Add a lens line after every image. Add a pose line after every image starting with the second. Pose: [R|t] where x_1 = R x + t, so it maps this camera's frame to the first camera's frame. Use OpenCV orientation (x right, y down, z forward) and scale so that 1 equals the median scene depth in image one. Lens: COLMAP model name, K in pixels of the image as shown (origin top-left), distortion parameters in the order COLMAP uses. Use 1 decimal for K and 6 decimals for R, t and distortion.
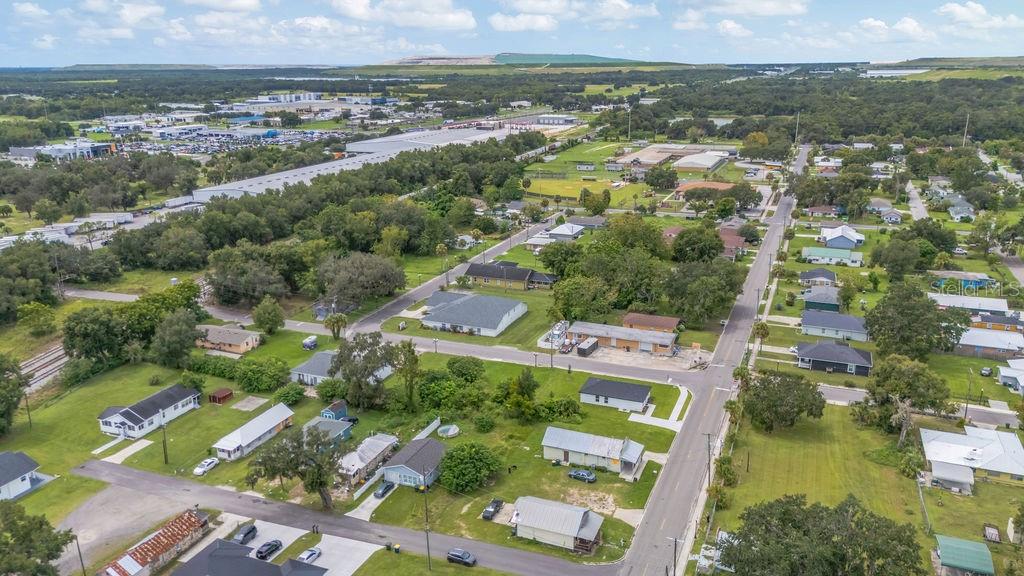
lens RADIAL K [[757.8, 0, 506.0], [0, 757.8, 262.7], [0, 0, 1]] dist [0.088082, -0.096212]
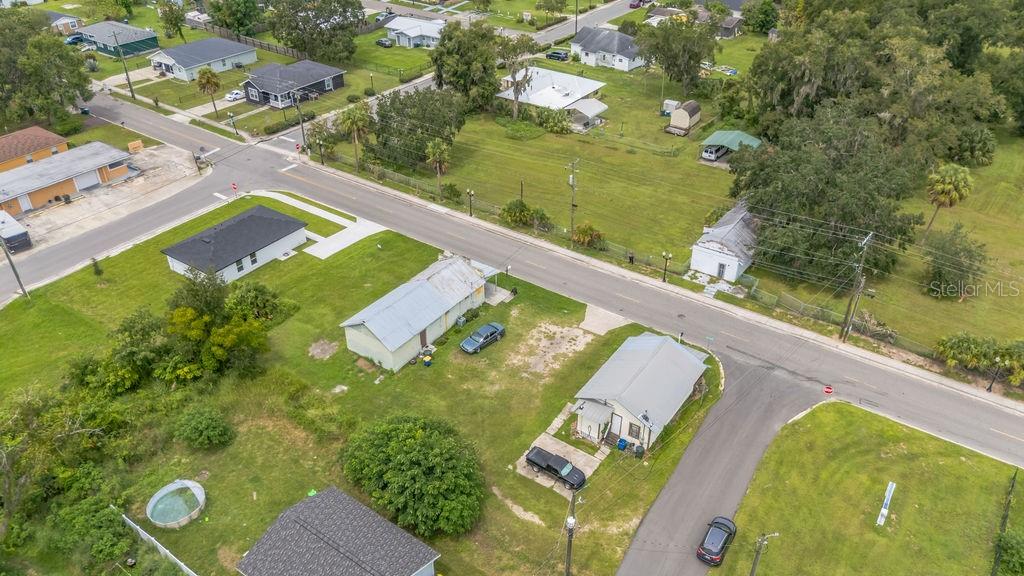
lens RADIAL K [[757.8, 0, 505.8], [0, 757.8, 286.9], [0, 0, 1]] dist [0.088082, -0.096212]
pose [[0.220107, -0.529159, 0.819478, -0.240541], [0.243951, 0.843246, 0.478983, -0.015897], [-0.944479, 0.094485, 0.314694, 0.560379]]
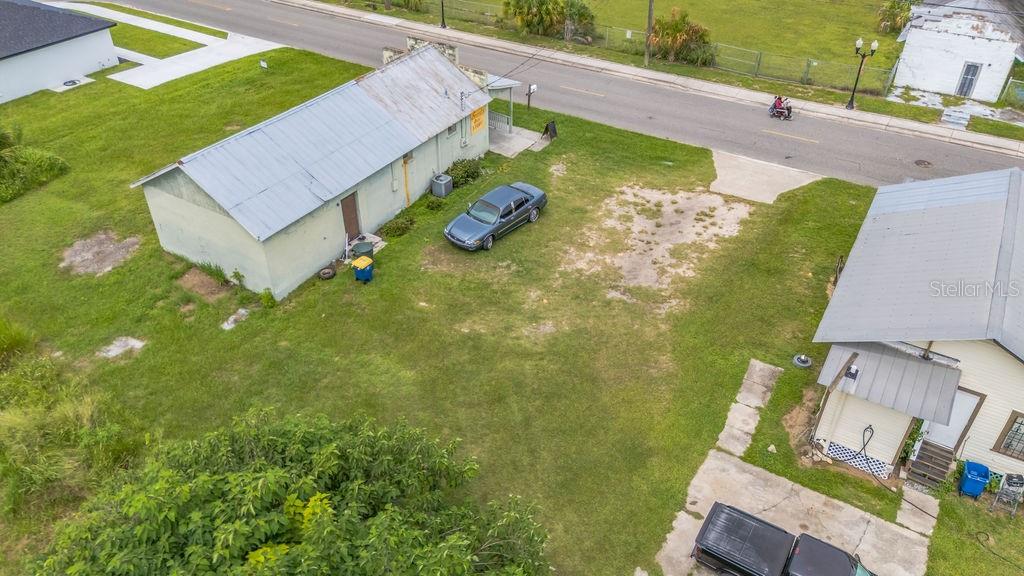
lens RADIAL K [[757.8, 0, 508.0], [0, 757.8, 282.1], [0, 0, 1]] dist [0.088082, -0.096212]
pose [[0.153580, -0.568526, 0.808203, -0.073310], [0.241432, 0.814707, 0.527222, 0.119550], [-0.958188, 0.114155, 0.262383, 0.655522]]
